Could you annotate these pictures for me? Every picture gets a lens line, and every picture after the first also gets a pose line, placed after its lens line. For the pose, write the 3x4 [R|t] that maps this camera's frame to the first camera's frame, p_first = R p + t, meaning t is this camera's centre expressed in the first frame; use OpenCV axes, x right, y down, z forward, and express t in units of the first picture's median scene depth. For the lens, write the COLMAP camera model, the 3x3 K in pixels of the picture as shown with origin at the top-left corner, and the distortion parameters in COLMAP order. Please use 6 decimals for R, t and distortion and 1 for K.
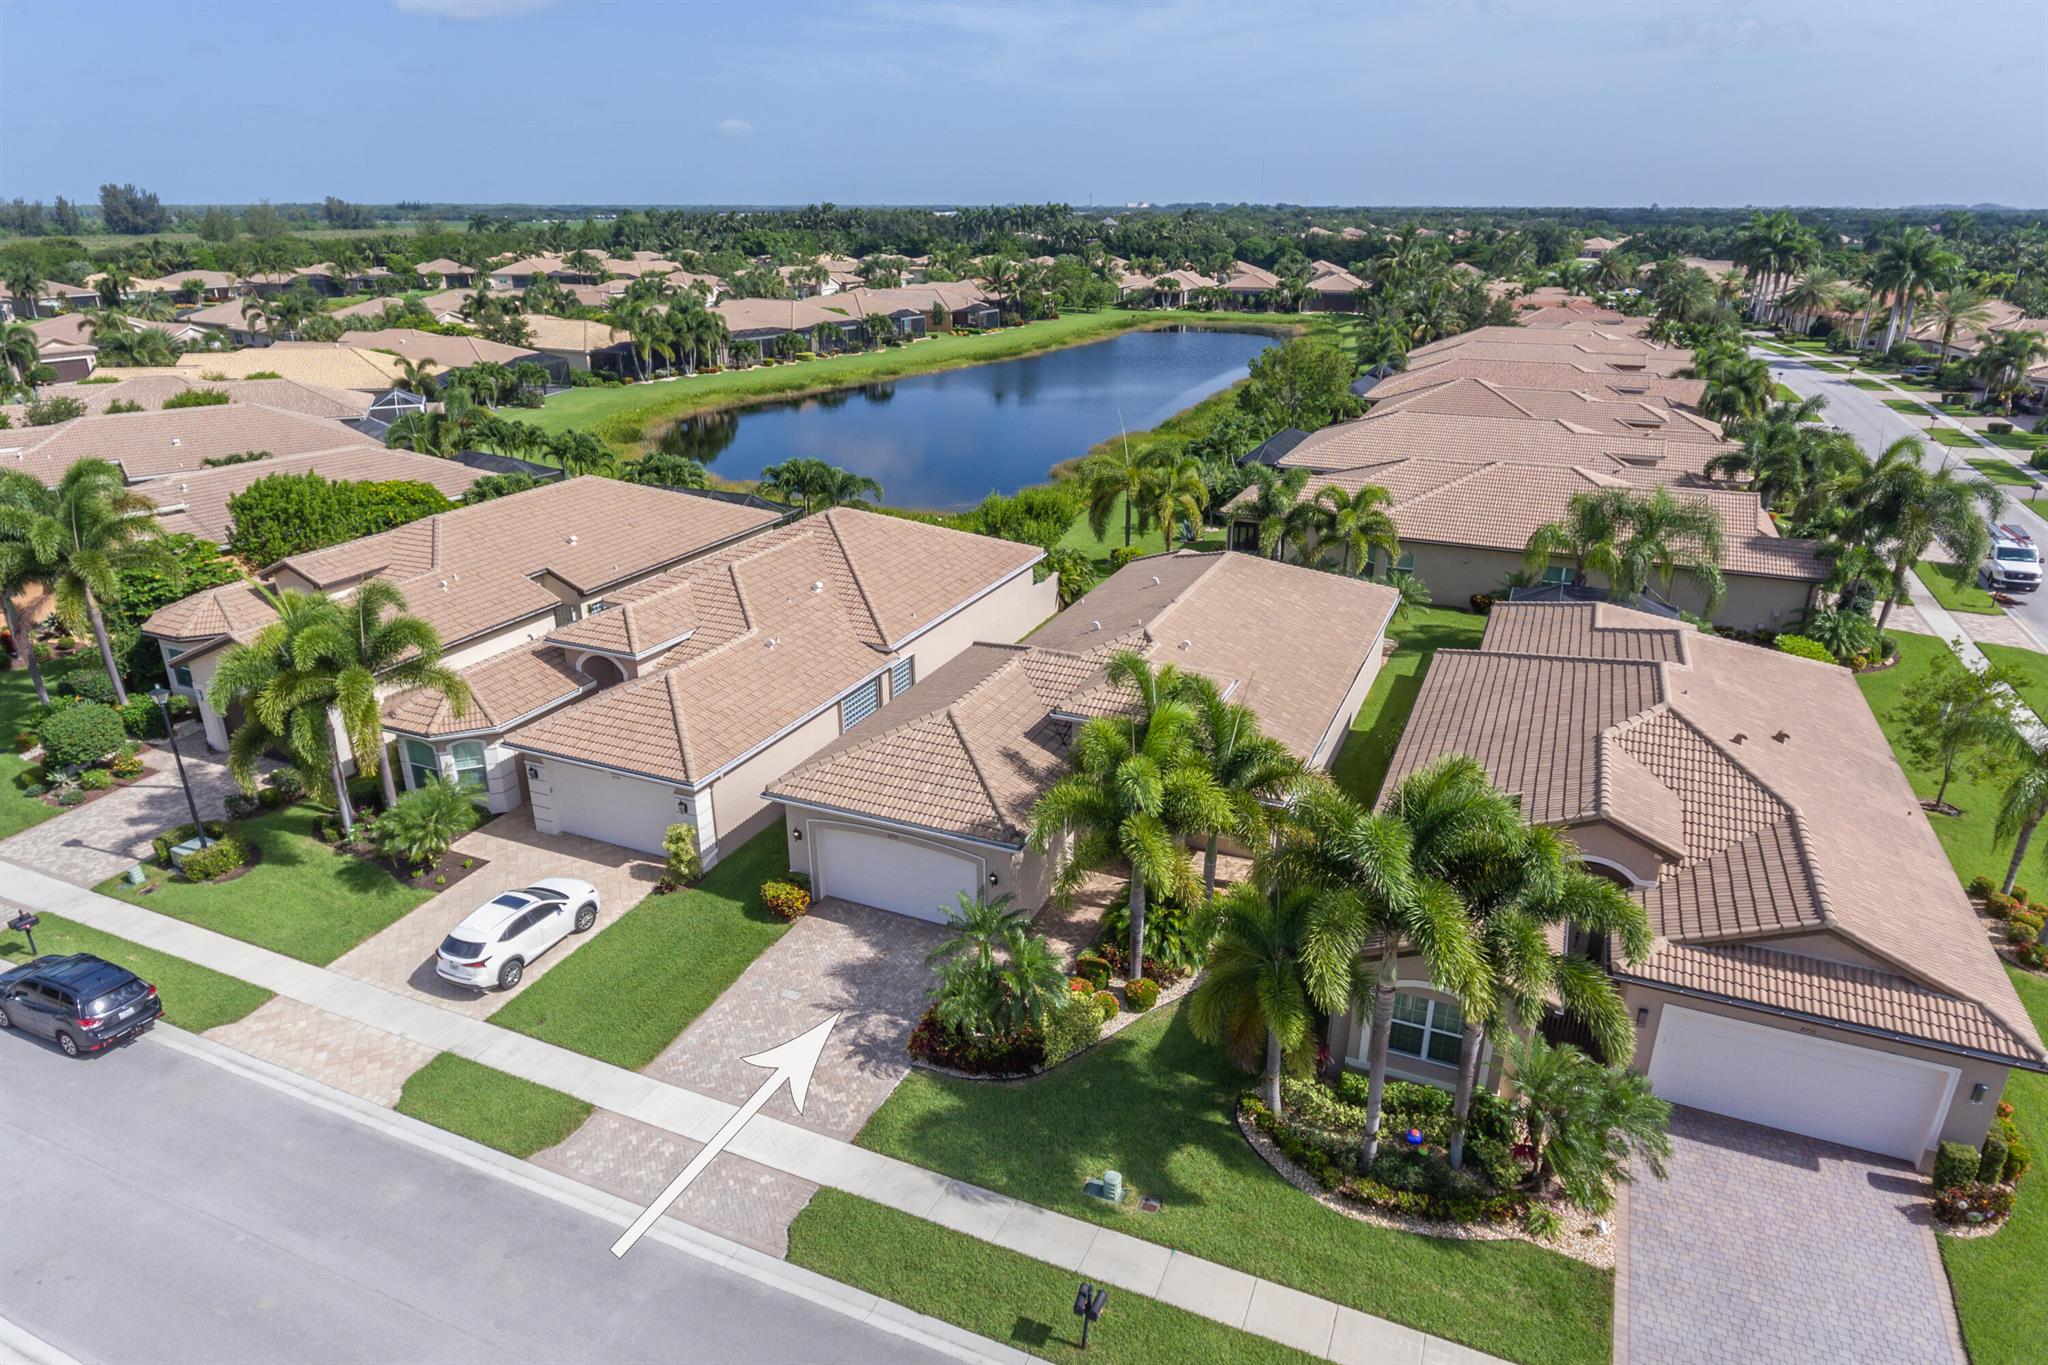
lens RADIAL K [[1215.7, 0, 1024.0], [0, 1215.7, 682.5], [0, 0, 1]] dist [-0.002131, -0.000927]
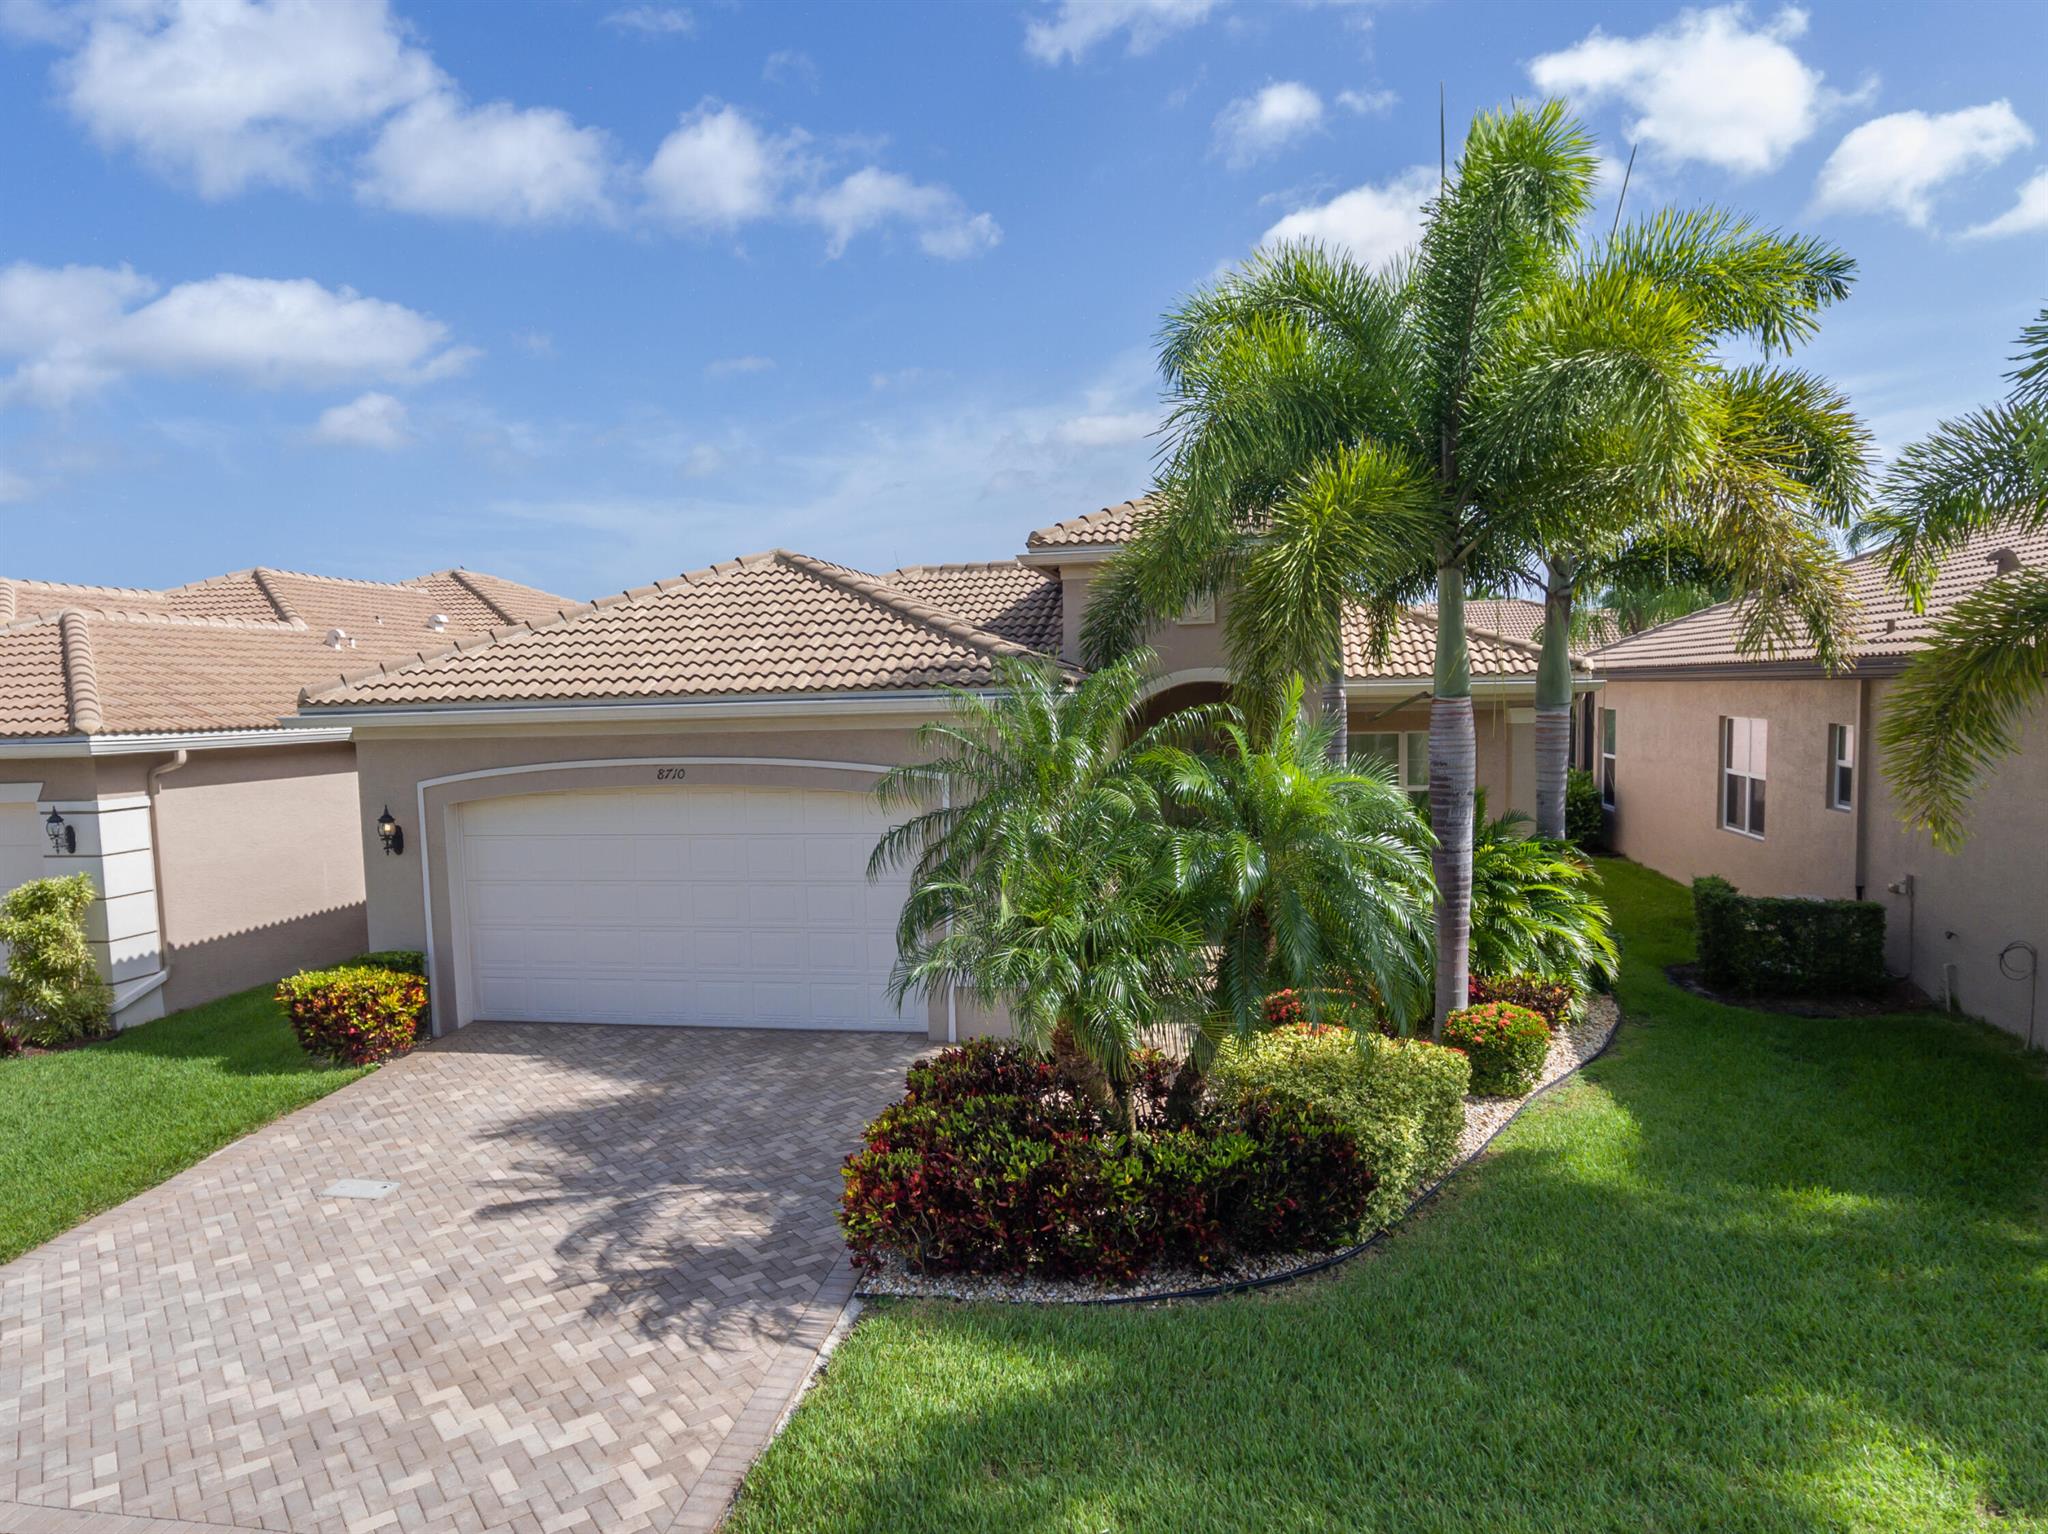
lens RADIAL K [[1380.0, 0, 961.6], [0, 1380.0, 812.7], [0, 0, 1]] dist [-0.000044, -0.001954]
pose [[0.977003, -0.044665, 0.208494, -0.100796], [0.101711, 0.957021, -0.271598, 0.237245], [-0.187402, 0.286558, 0.939556, 0.553065]]
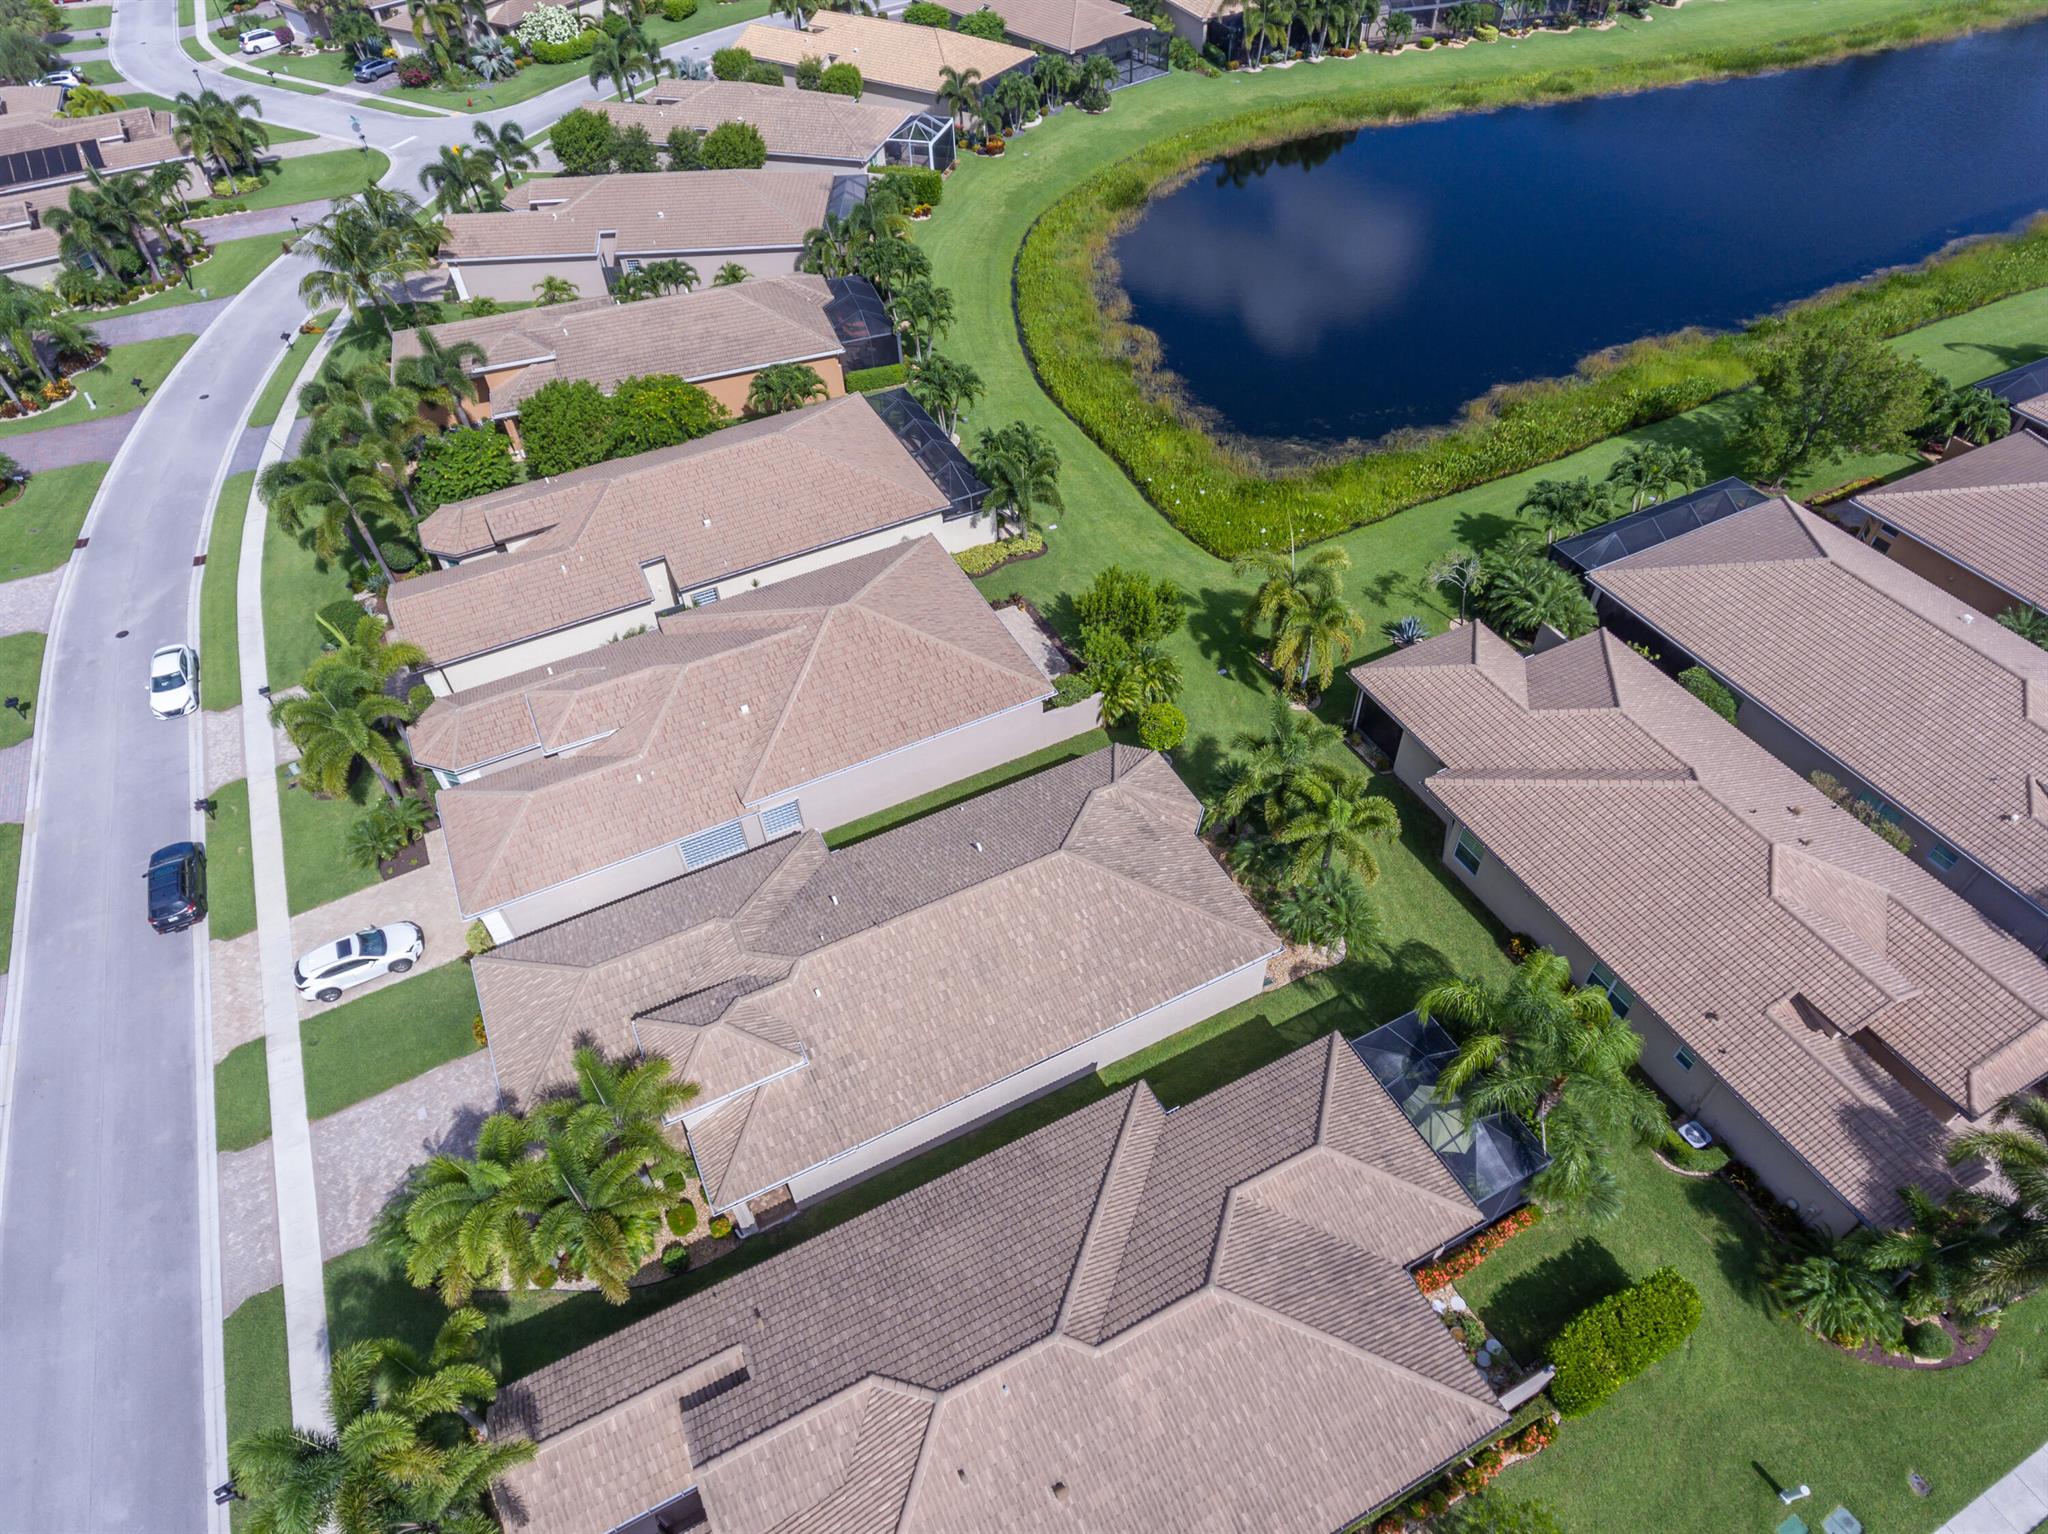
lens RADIAL K [[1177.2, 0, 1025.4], [0, 1177.2, 805.4], [0, 0, 1]] dist [-0.001785, -0.000415]
pose [[0.775525, 0.453941, -0.438747, 0.701697], [-0.205031, 0.838400, 0.505023, -0.778252], [0.597096, -0.301701, 0.743272, 0.428693]]
